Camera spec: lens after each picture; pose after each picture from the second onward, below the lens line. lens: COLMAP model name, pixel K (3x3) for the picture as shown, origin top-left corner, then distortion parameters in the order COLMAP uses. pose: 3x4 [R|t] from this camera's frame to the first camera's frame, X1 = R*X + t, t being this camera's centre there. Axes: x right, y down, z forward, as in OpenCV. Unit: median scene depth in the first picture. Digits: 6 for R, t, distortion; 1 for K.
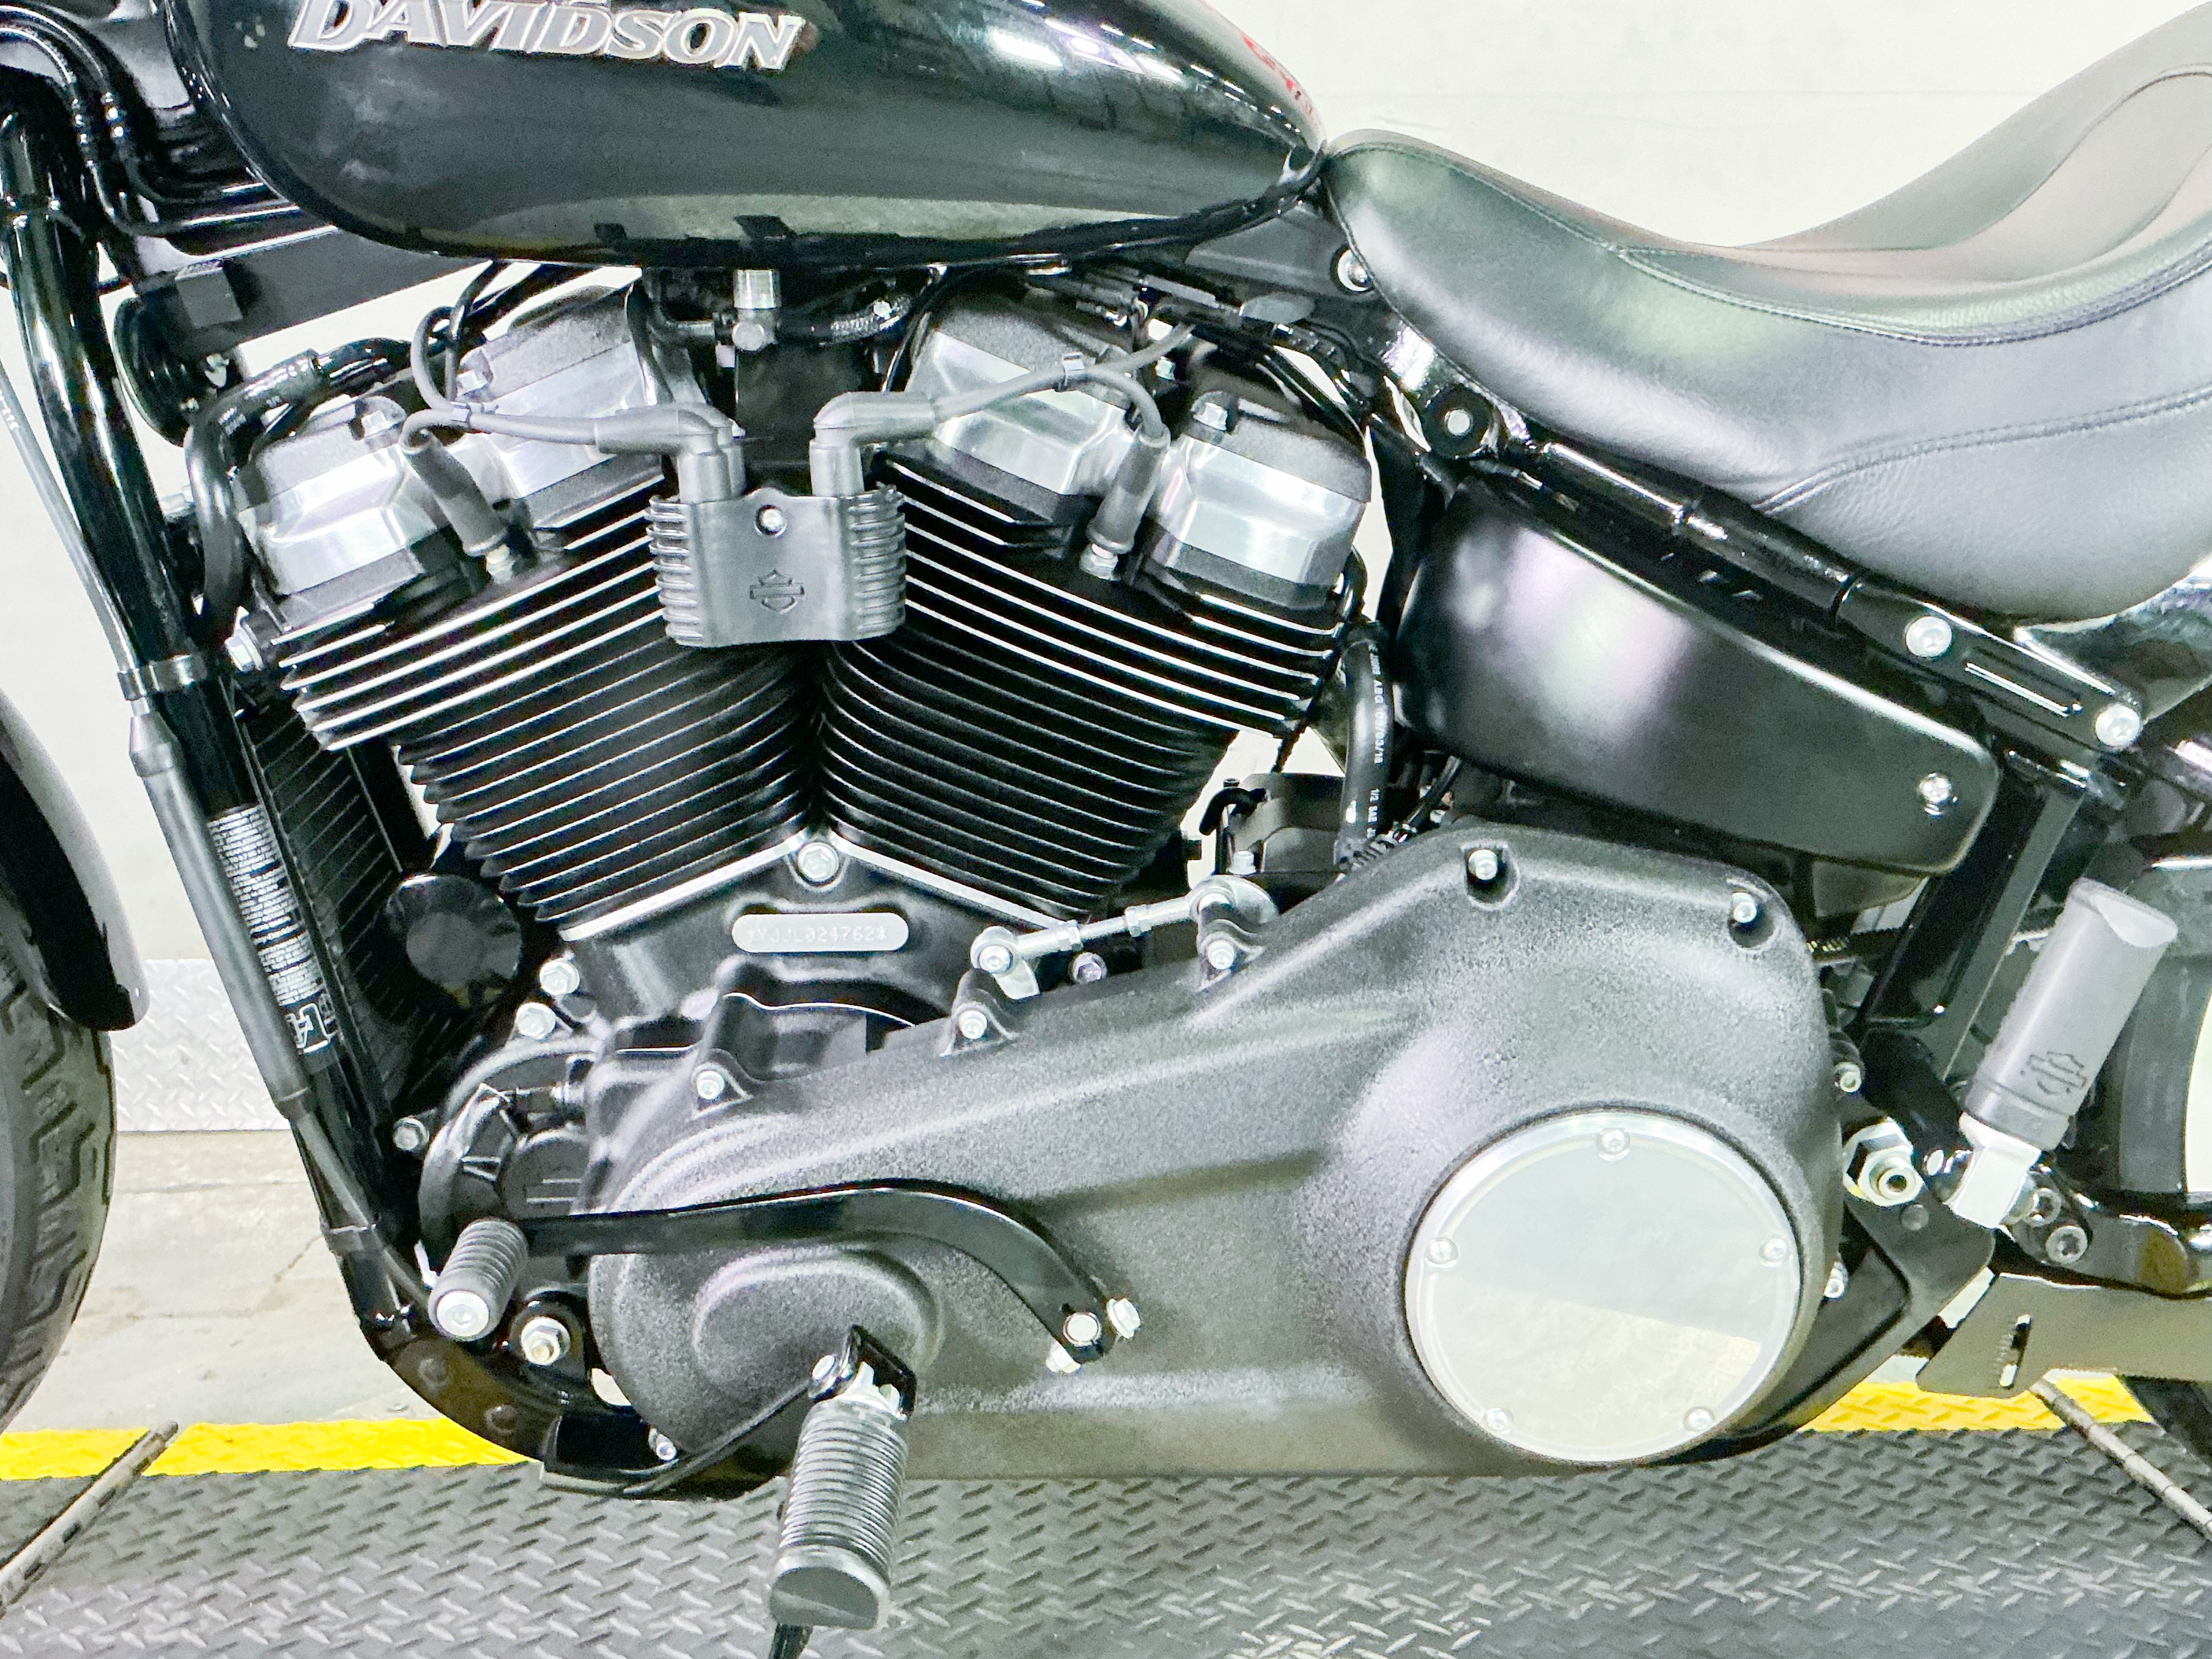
lens RADIAL K [[2242.7, 0, 1111.4], [0, 2242.7, 849.3], [0, 0, 1]] dist [0.020585, 0.000000]
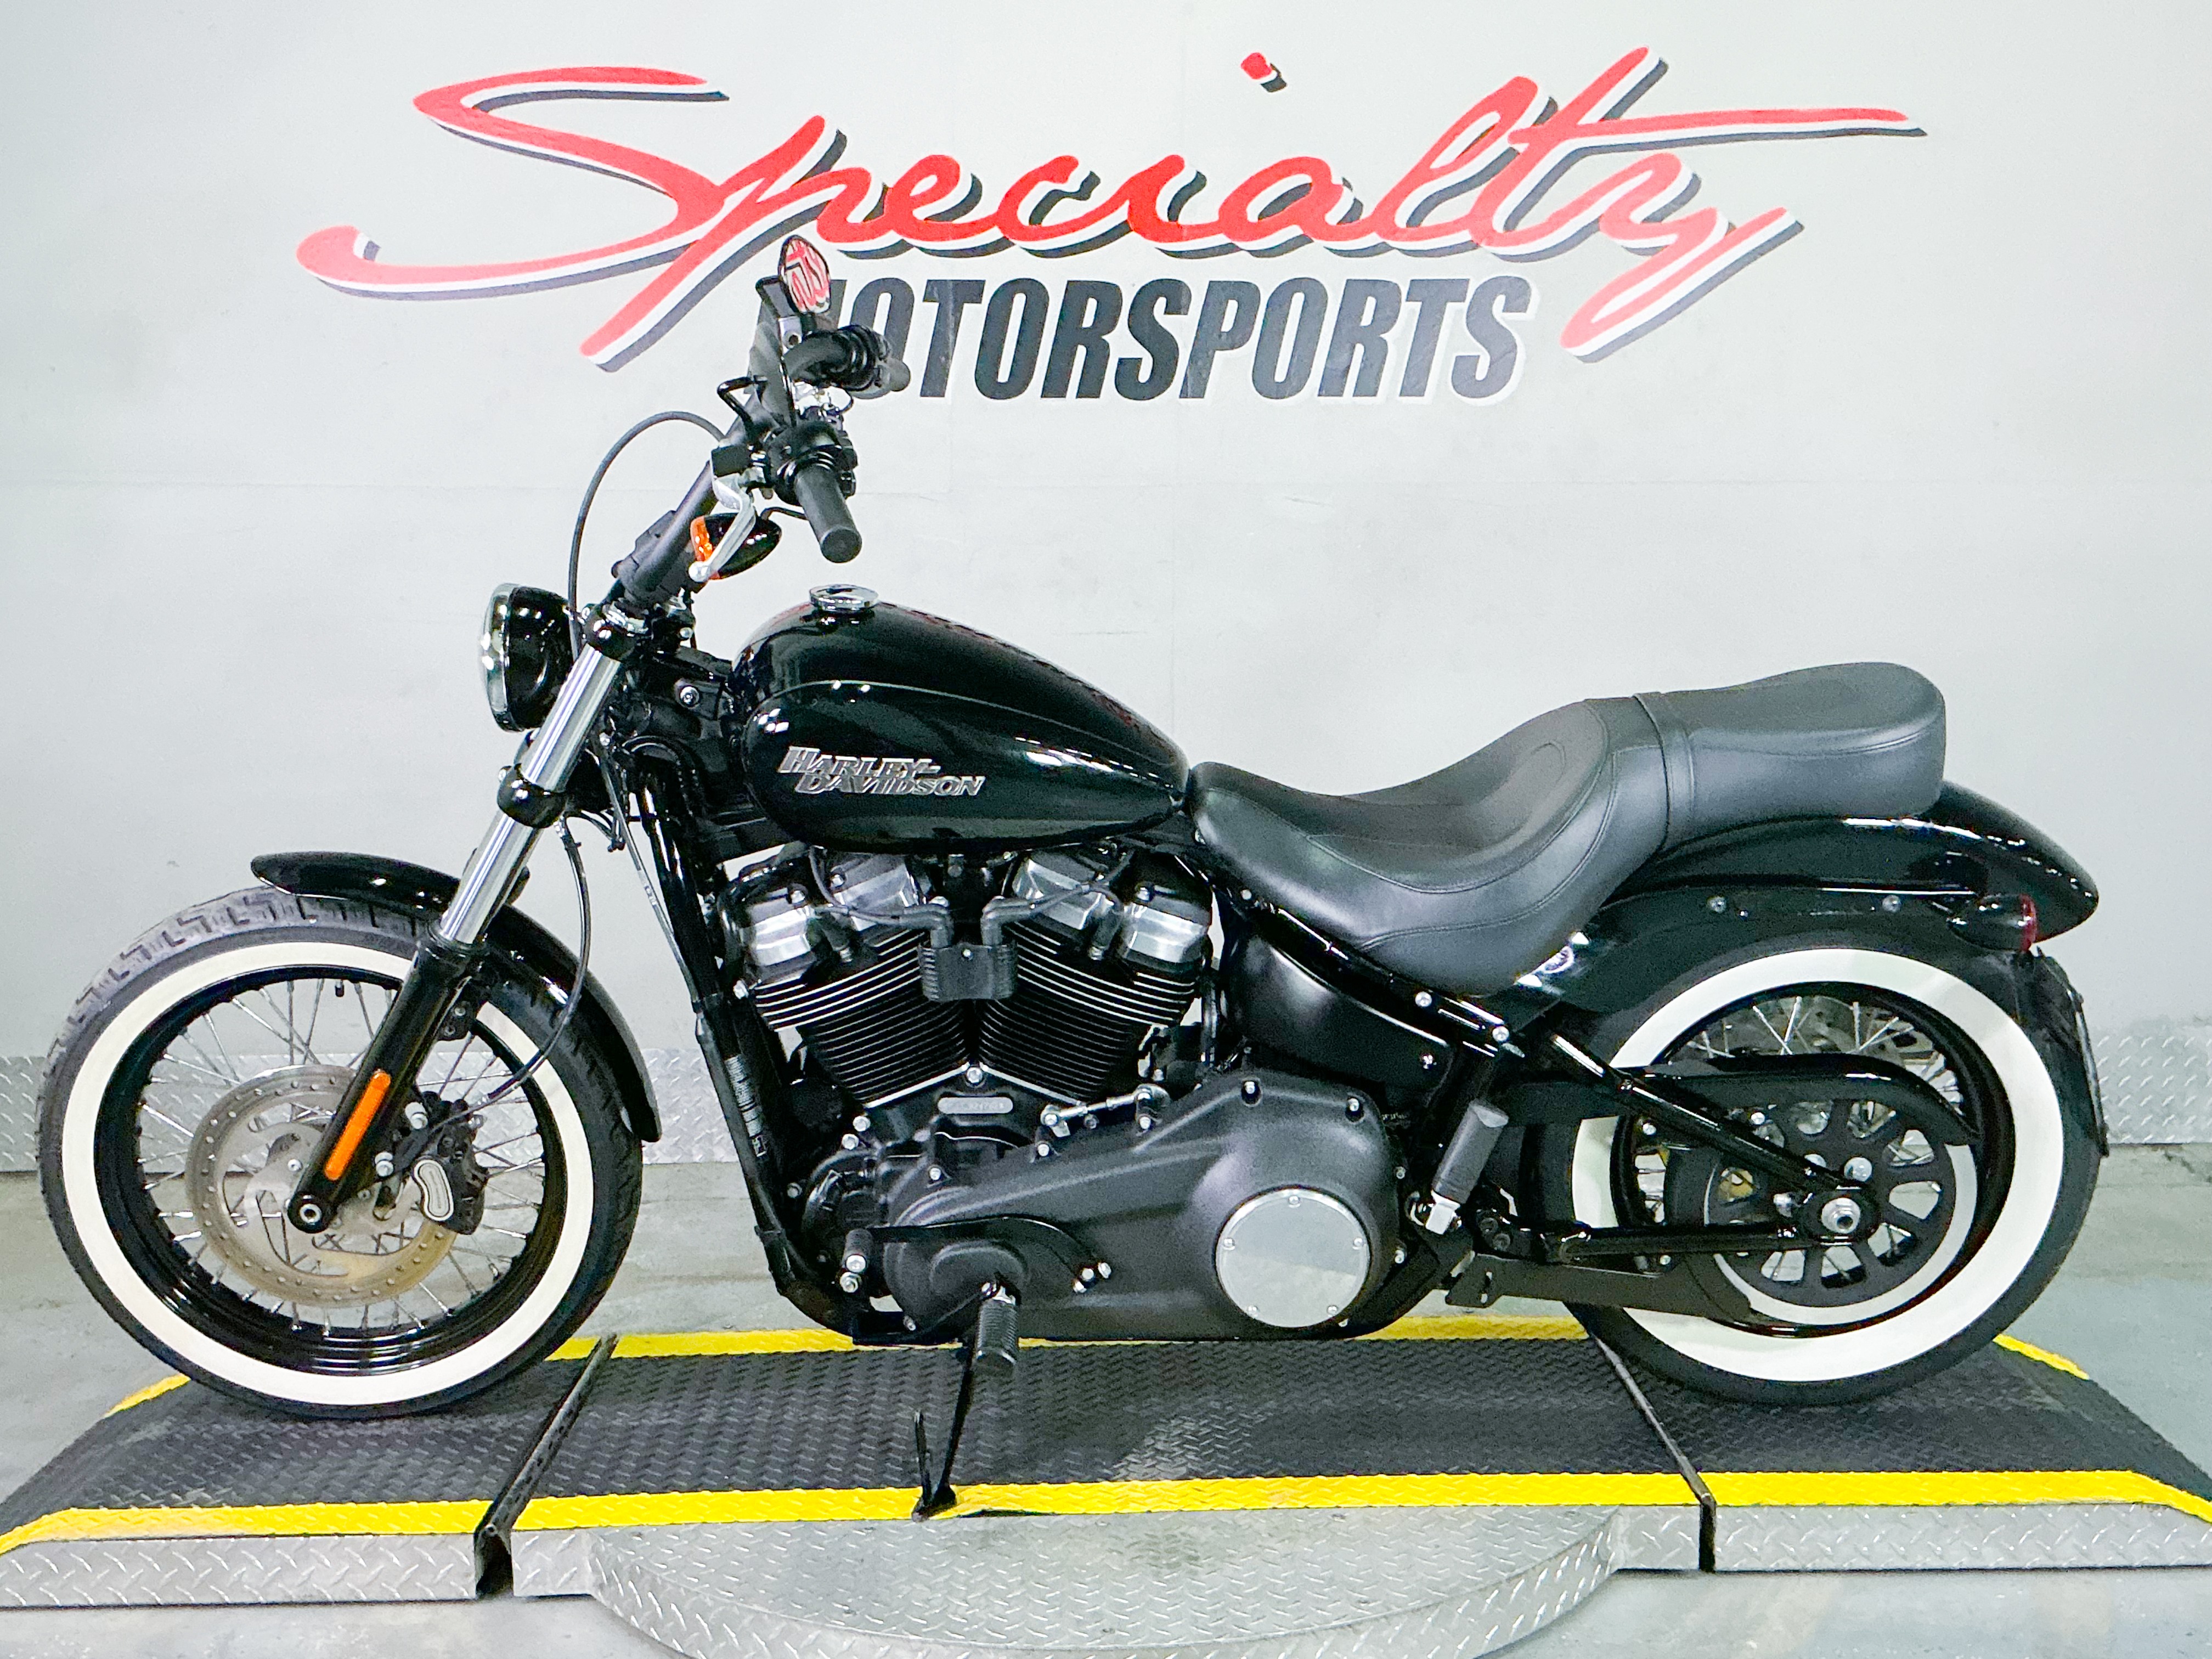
lens RADIAL K [[2418.4, 0, 1094.5], [0, 2418.4, 820.6], [0, 0, 1]] dist [0.028320, 0.000000]
pose [[0.999932, 0.003693, -0.011105, 0.021470], [-0.003743, 0.999983, -0.004465, -0.260967], [0.011089, 0.004507, 0.999928, -1.588429]]
